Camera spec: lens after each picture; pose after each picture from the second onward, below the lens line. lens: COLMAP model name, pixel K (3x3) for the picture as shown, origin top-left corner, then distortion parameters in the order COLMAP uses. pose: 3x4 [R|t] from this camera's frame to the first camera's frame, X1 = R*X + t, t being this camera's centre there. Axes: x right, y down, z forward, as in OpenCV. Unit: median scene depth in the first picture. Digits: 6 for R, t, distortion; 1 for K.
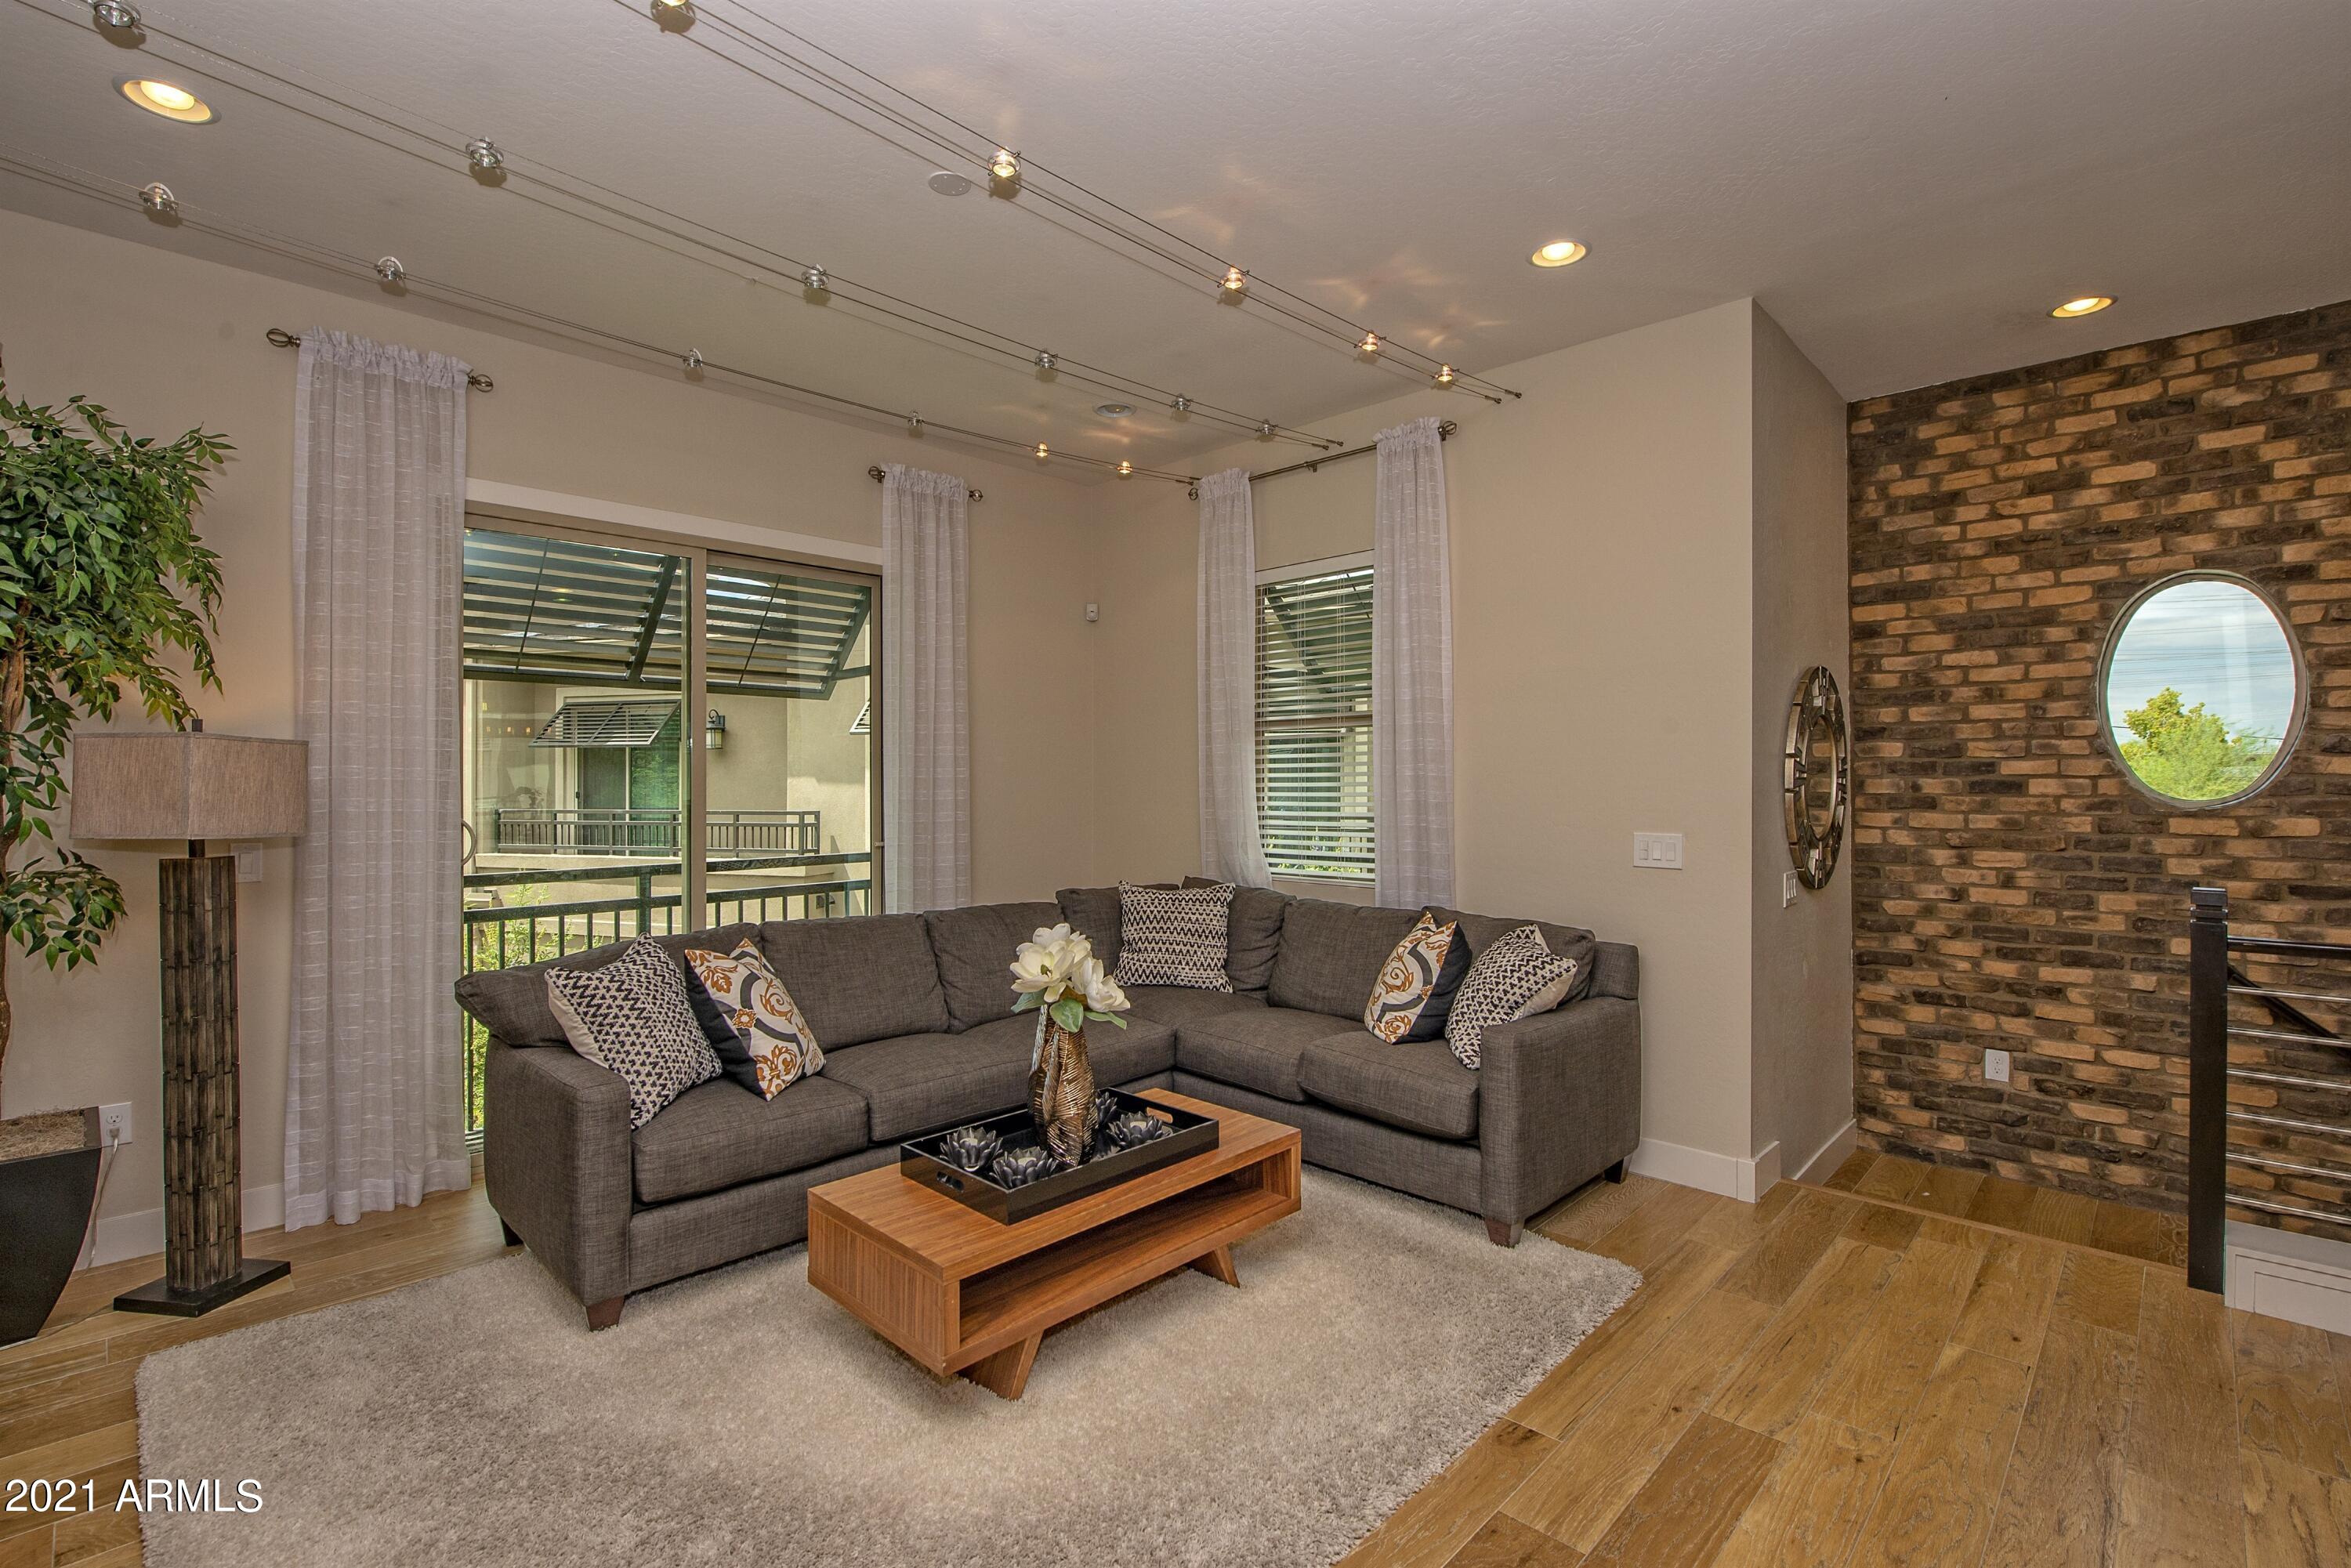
lens RADIAL K [[1059.4, 0, 1175.1], [0, 1059.4, 786.4], [0, 0, 1]] dist [-0.015899, -0.000280]
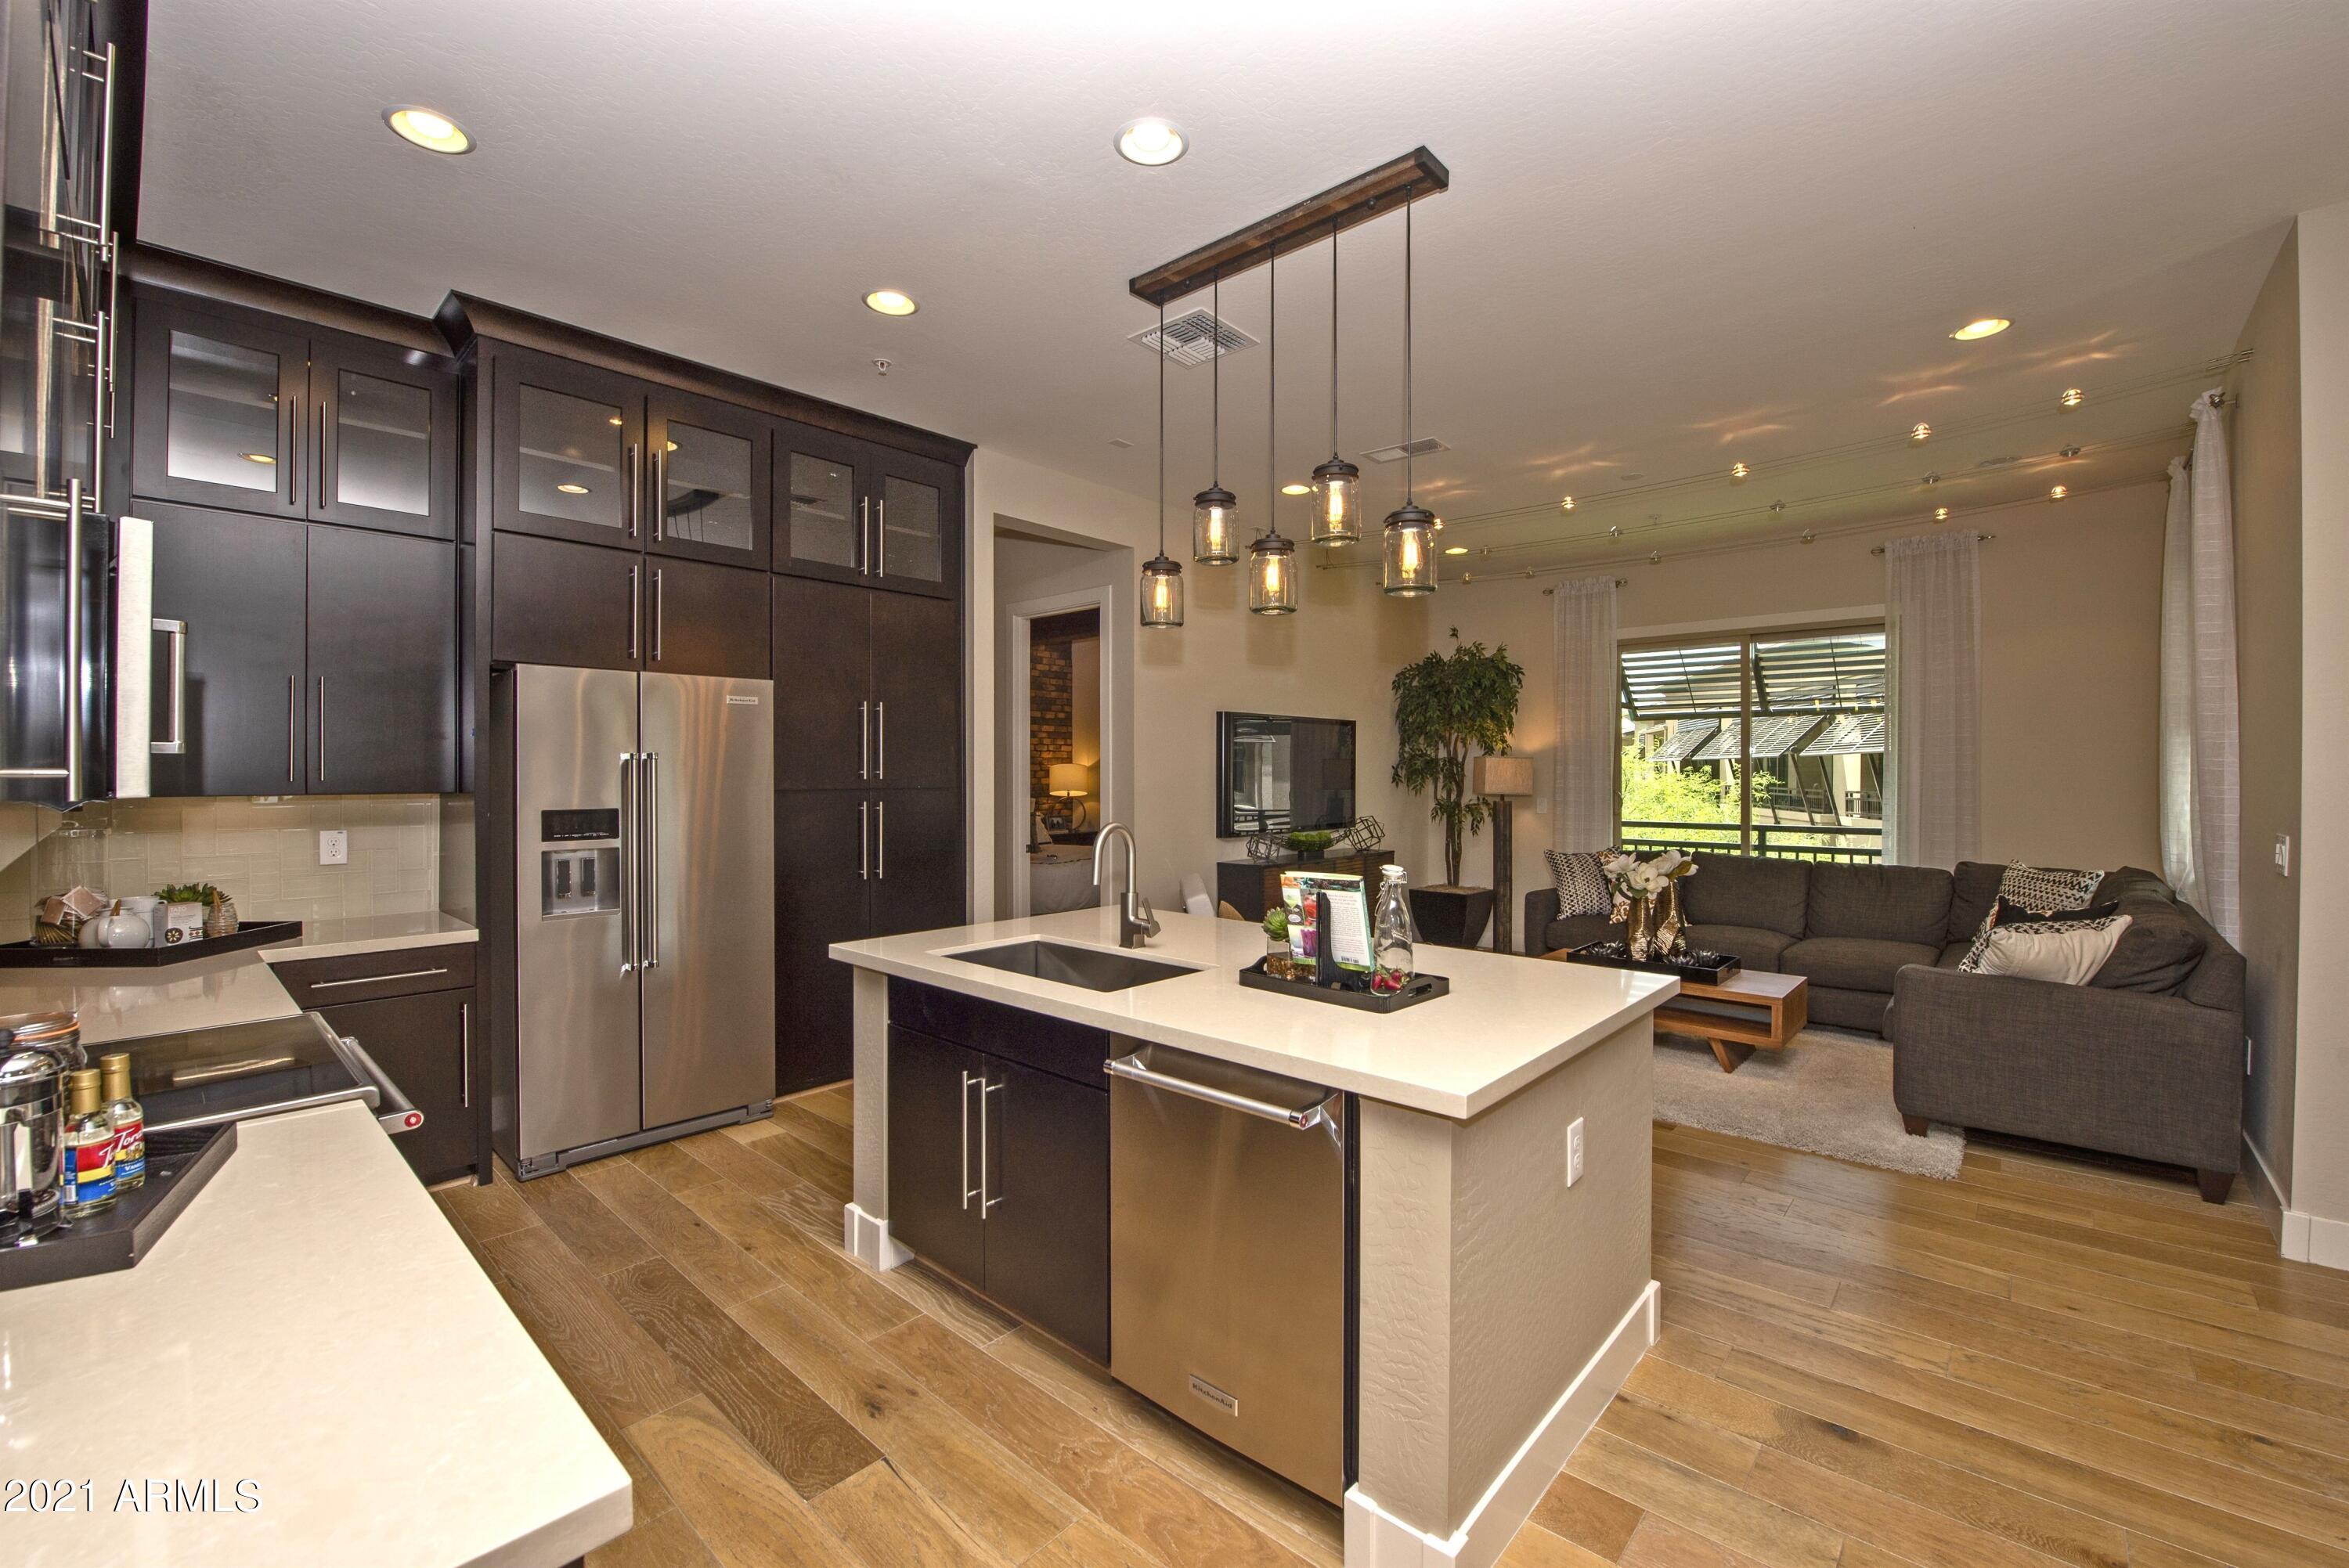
lens RADIAL K [[969.7, 0, 1171.6], [0, 969.7, 780.3], [0, 0, 1]] dist [-0.000031, 0.000007]
pose [[0.032454, 0.010233, -0.999421, 1.455702], [-0.000194, 0.999948, 0.010232, -0.009814], [0.999473, -0.000138, 0.032454, 0.050104]]
